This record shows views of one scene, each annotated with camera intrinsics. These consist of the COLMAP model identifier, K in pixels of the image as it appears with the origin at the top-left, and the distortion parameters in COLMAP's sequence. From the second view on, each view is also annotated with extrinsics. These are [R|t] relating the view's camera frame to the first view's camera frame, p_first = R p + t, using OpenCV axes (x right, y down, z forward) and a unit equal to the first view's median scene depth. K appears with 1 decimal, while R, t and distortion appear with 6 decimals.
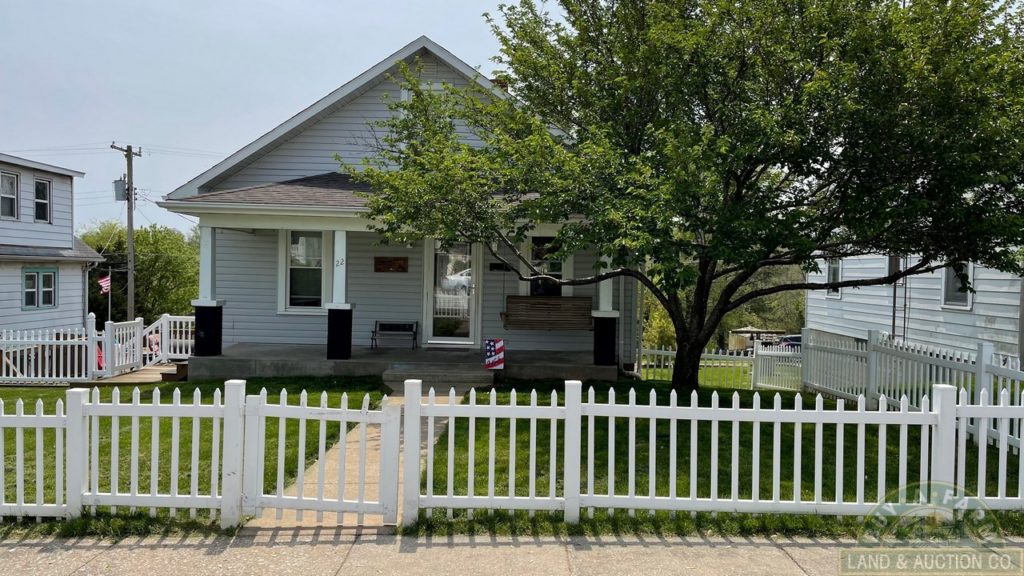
lens RADIAL K [[781.4, 0, 517.1], [0, 781.4, 288.9], [0, 0, 1]] dist [0.032917, -0.046342]
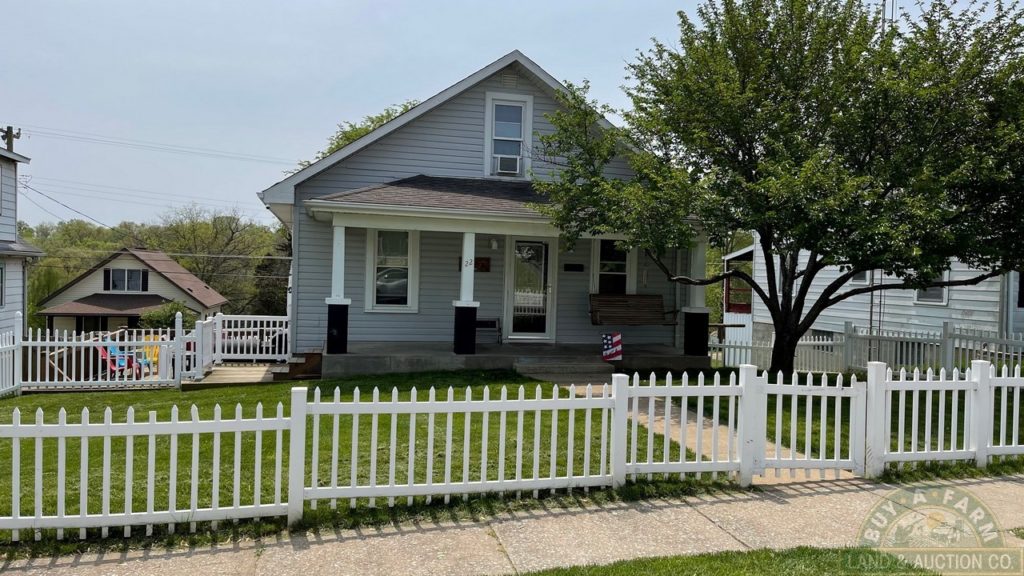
lens RADIAL K [[781.4, 0, 513.0], [0, 781.4, 290.6], [0, 0, 1]] dist [0.032917, -0.046342]
pose [[0.968933, 0.000701, 0.247321, -0.384289], [-0.002165, 0.999982, 0.005647, -0.001894], [-0.247312, -0.006007, 0.968917, -0.033626]]
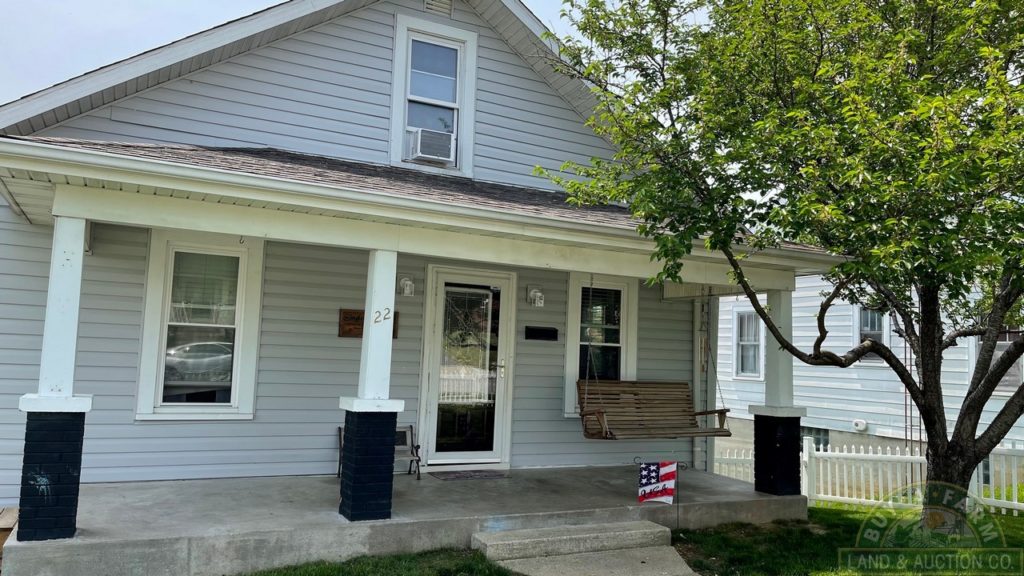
lens RADIAL K [[781.4, 0, 514.3], [0, 781.4, 285.2], [0, 0, 1]] dist [0.032917, -0.046342]
pose [[0.885440, 0.053922, 0.461615, -0.339548], [-0.007572, 0.994788, -0.101680, -0.002785], [-0.464692, 0.086536, 0.881234, 0.474315]]
